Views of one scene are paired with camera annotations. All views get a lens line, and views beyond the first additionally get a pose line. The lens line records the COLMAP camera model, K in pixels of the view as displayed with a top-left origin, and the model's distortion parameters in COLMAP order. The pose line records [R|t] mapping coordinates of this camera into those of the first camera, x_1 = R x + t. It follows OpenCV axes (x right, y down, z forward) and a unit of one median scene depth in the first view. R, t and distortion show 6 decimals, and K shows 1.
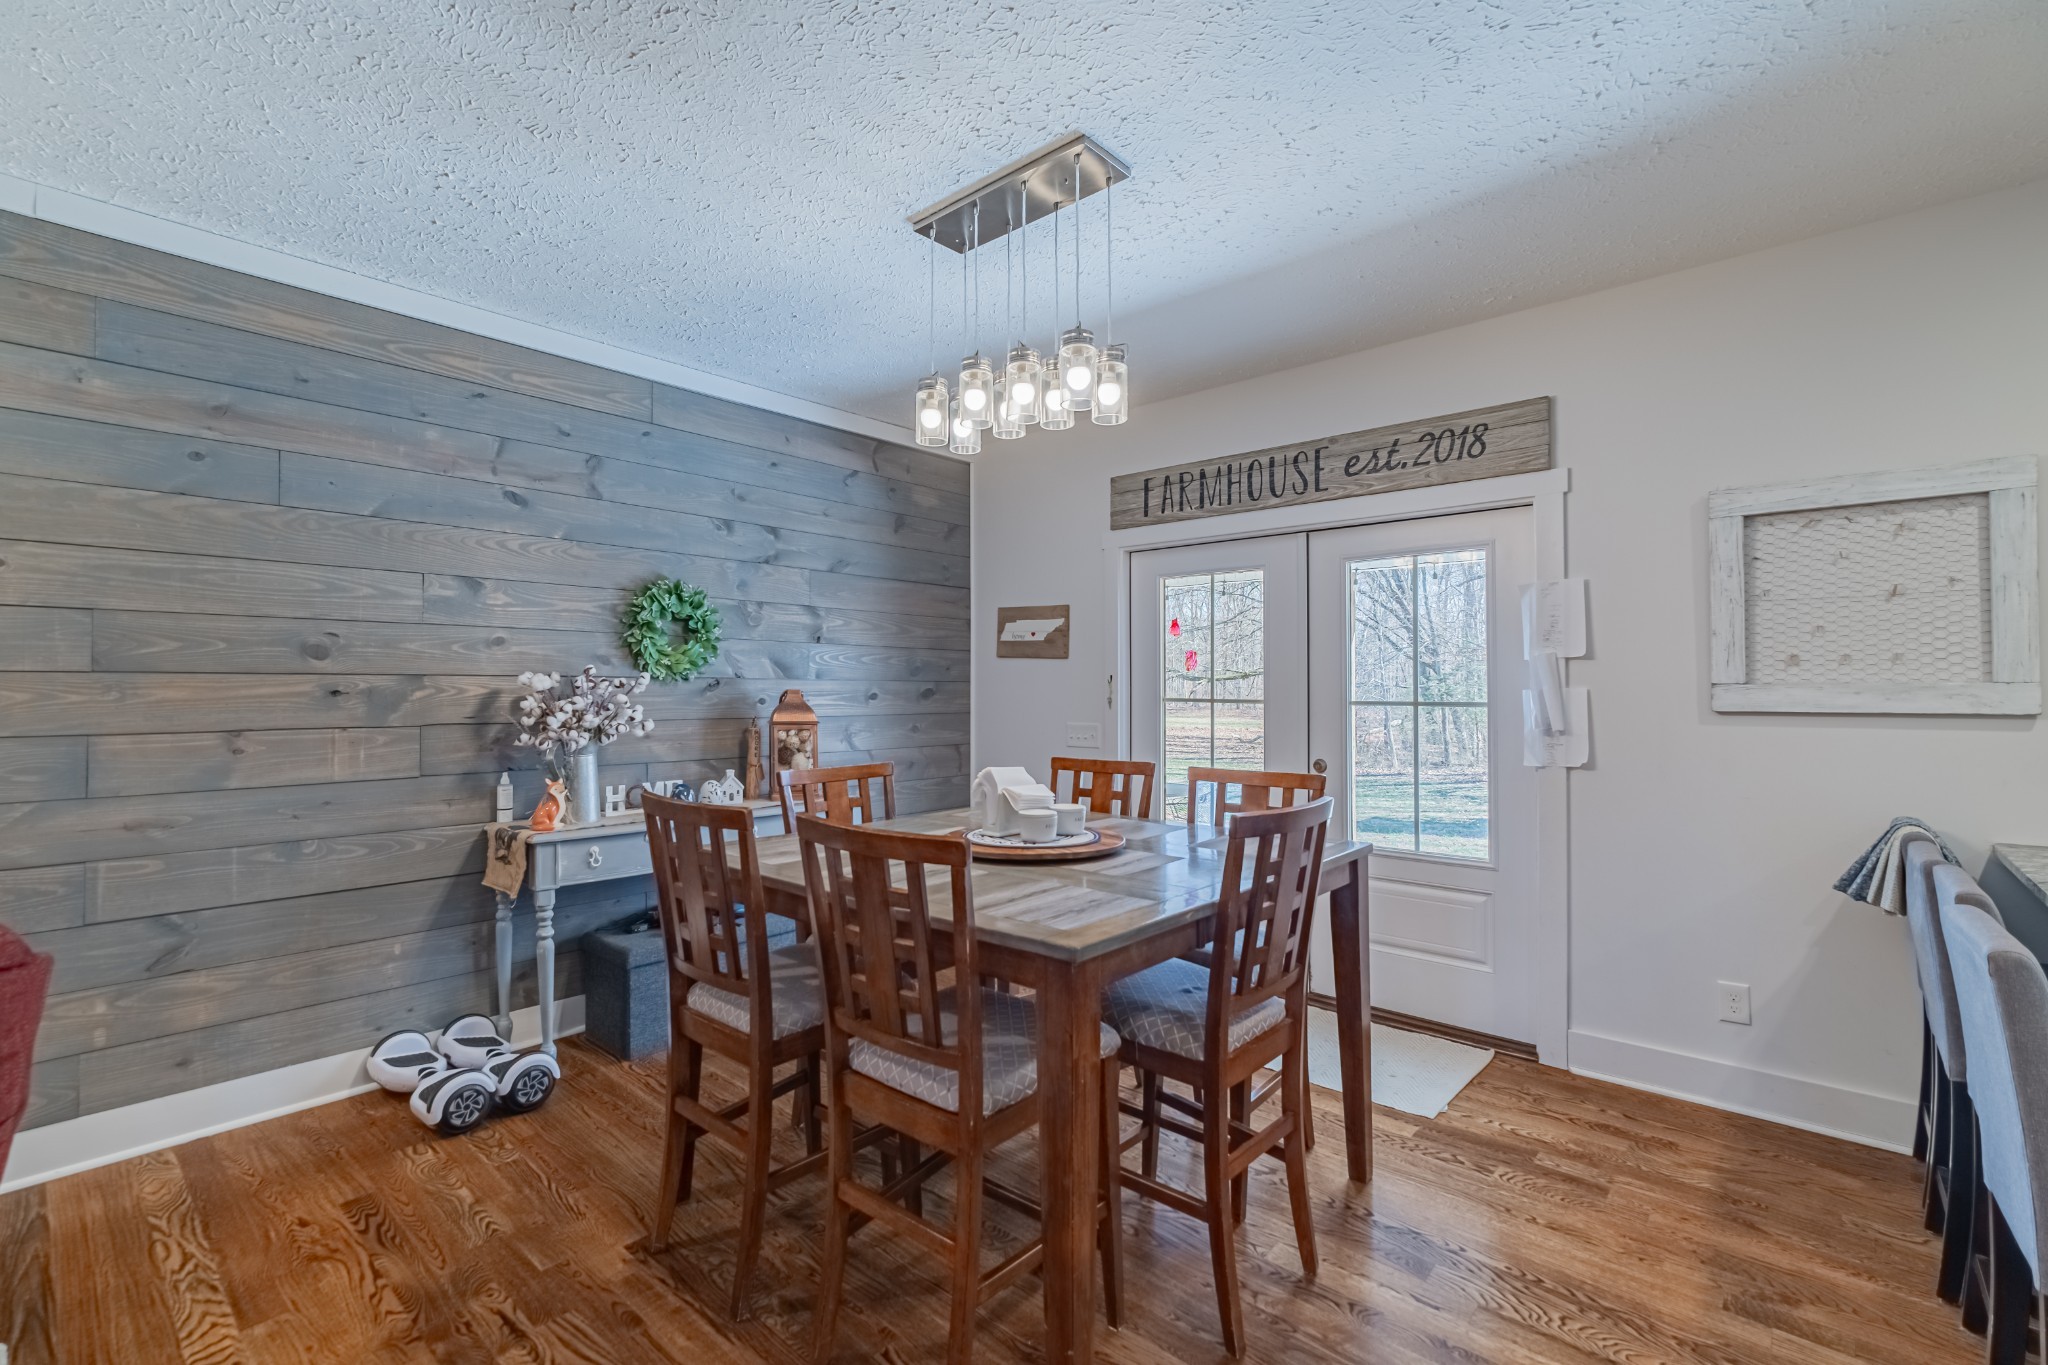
lens RADIAL K [[898.9, 0, 1016.7], [0, 898.9, 675.6], [0, 0, 1]] dist [0.000118, -0.000083]
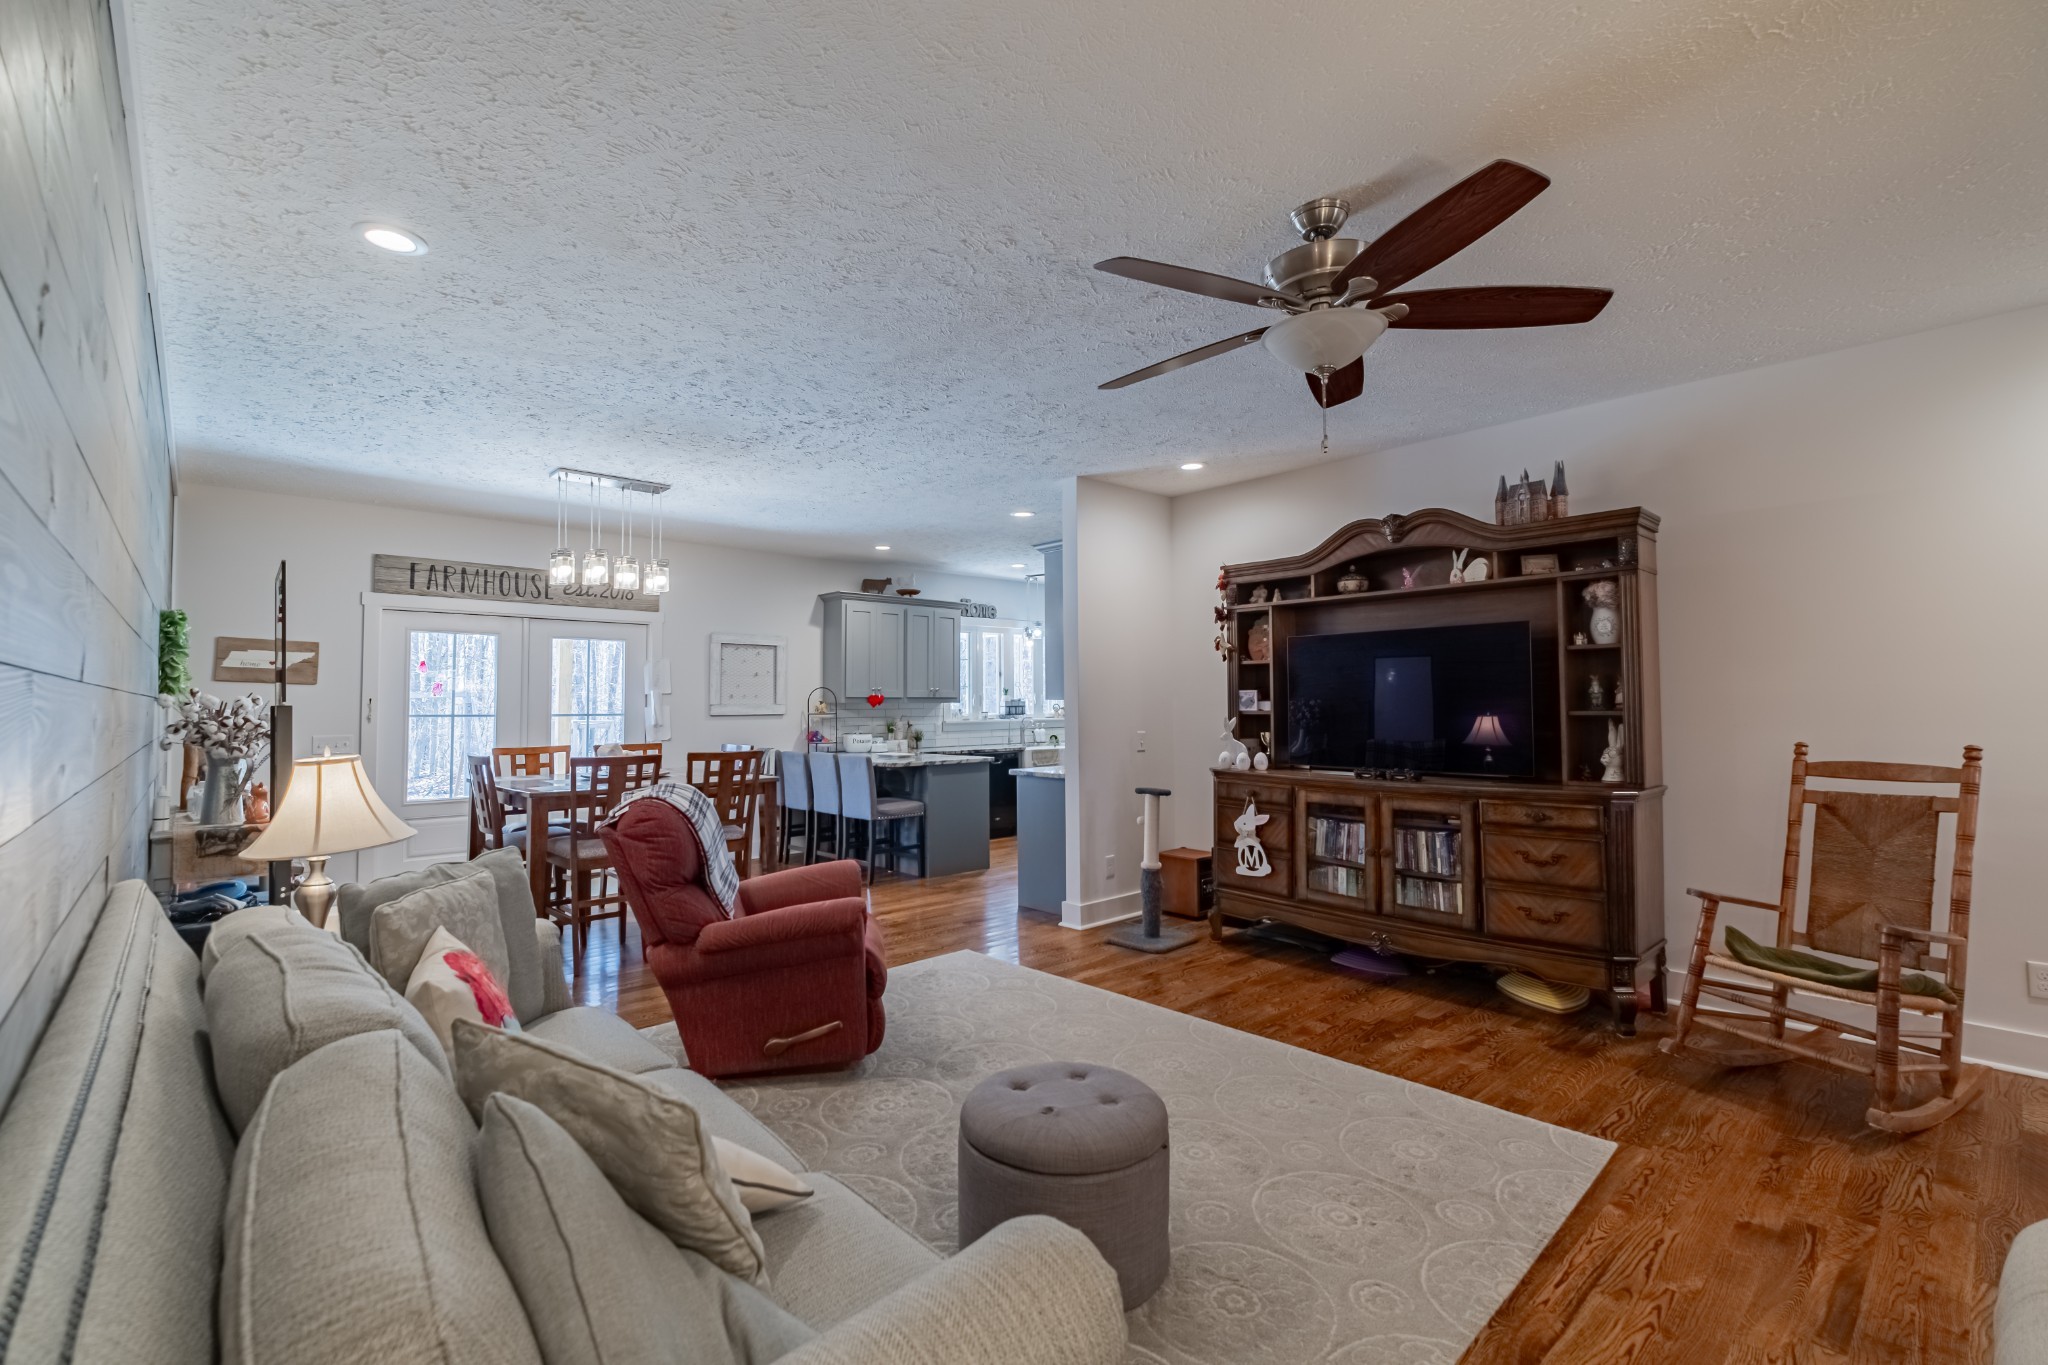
lens RADIAL K [[898.9, 0, 1016.7], [0, 898.9, 675.6], [0, 0, 1]] dist [0.000118, -0.000083]
pose [[0.102443, 0.030550, 0.994270, -1.269656], [-0.010135, 0.999508, -0.029667, -0.004935], [-0.994687, -0.007038, 0.102702, -0.122772]]
